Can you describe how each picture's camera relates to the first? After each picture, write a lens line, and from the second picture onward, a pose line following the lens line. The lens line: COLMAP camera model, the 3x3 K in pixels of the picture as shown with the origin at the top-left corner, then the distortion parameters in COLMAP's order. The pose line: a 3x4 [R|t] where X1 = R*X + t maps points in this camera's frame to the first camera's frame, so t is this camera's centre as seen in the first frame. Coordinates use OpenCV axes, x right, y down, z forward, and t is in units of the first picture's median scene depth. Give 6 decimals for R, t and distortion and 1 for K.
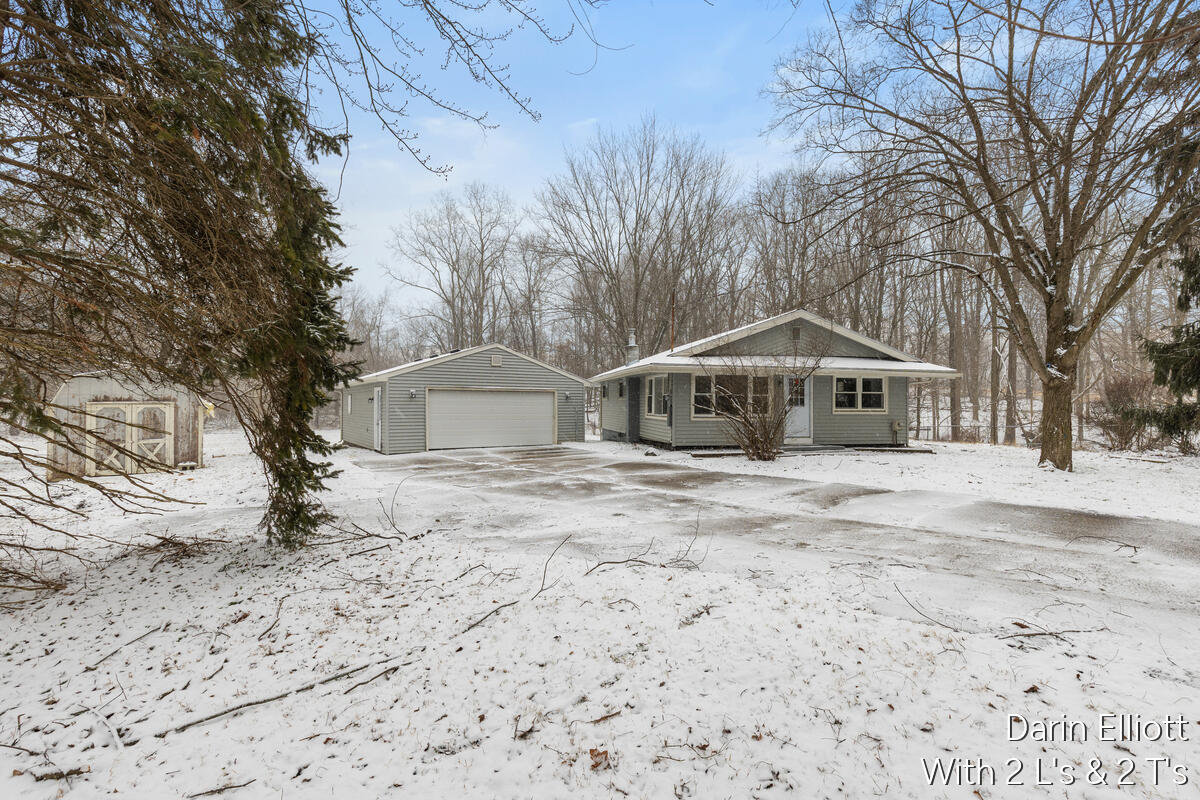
lens RADIAL K [[546.8, 0, 599.1], [0, 546.8, 406.5], [0, 0, 1]] dist [0.012131, -0.000308]
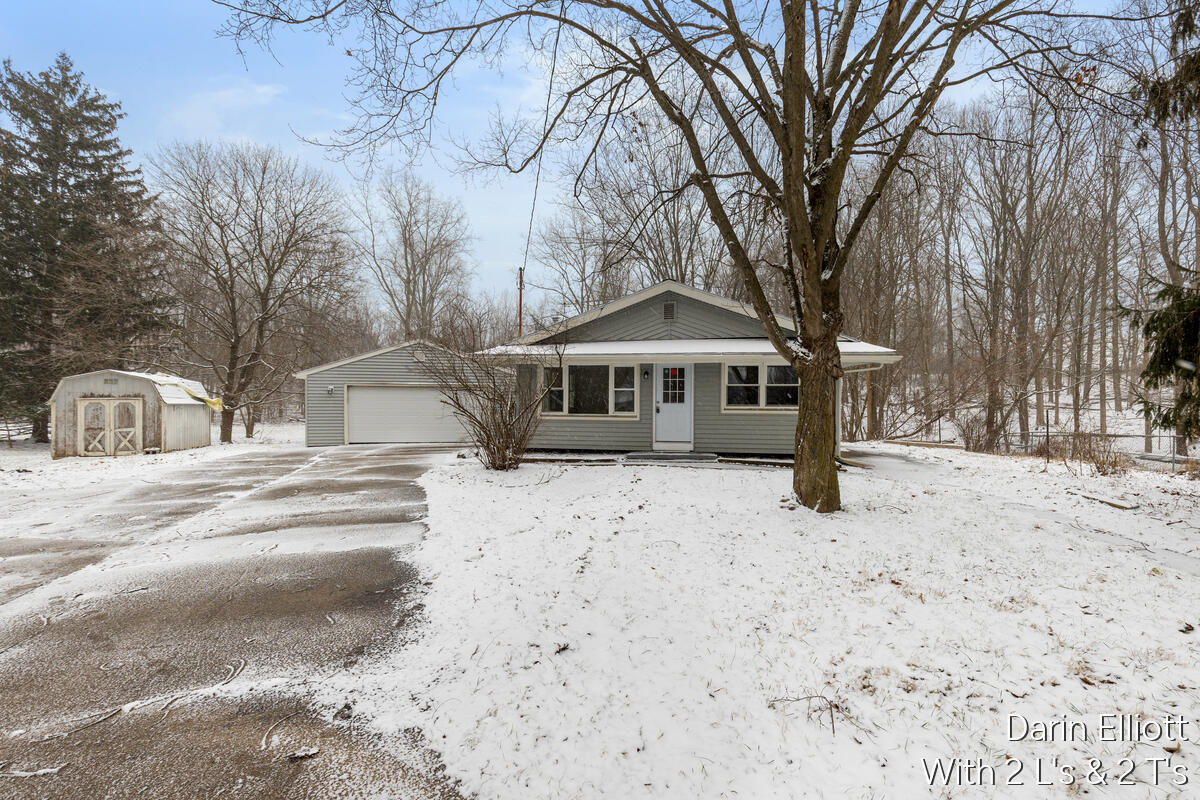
lens RADIAL K [[546.8, 0, 598.0], [0, 546.8, 408.2], [0, 0, 1]] dist [0.012131, -0.000308]
pose [[0.925186, 0.006124, -0.379464, 0.565325], [-0.002477, 0.999946, 0.010098, -0.000285], [0.379505, -0.008403, 0.925151, 0.228281]]
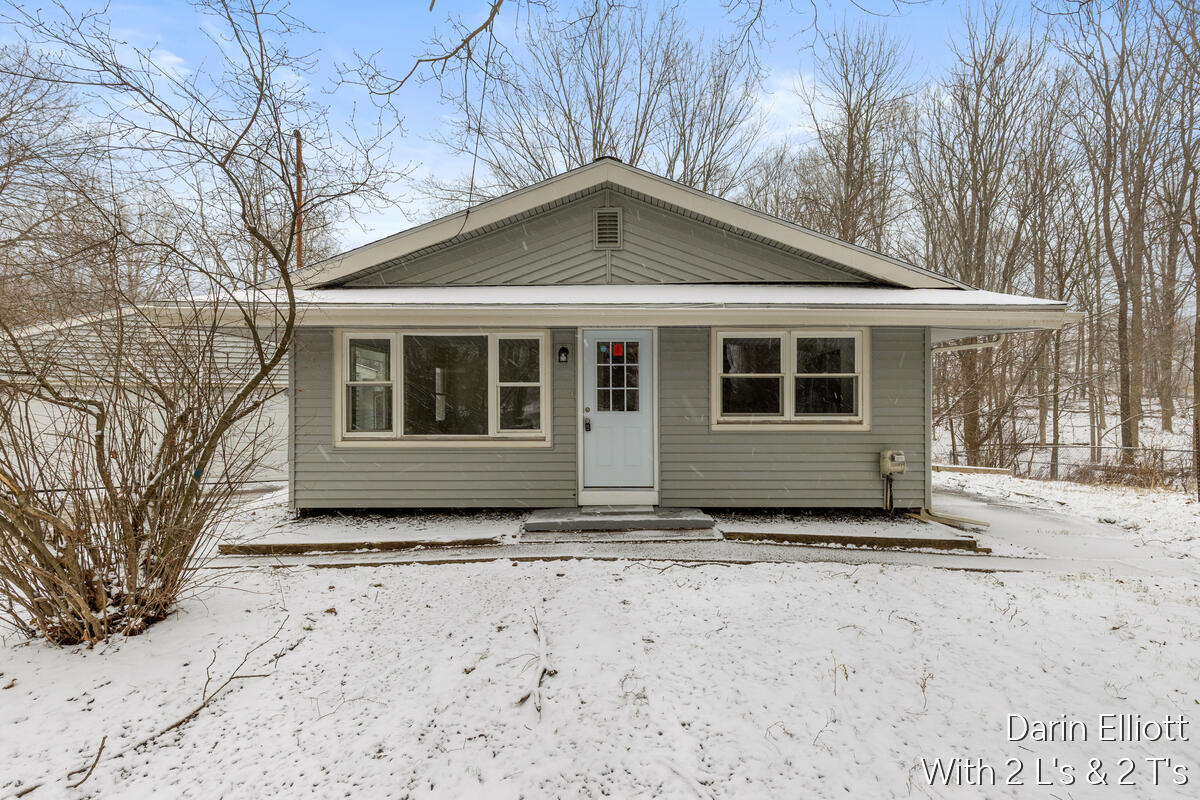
lens RADIAL K [[546.8, 0, 617.4], [0, 546.8, 420.4], [0, 0, 1]] dist [0.012131, -0.000308]
pose [[0.982388, -0.002597, -0.186836, 0.439462], [0.004948, 0.999914, 0.012116, 0.001909], [0.186788, -0.012827, 0.982316, 0.611424]]
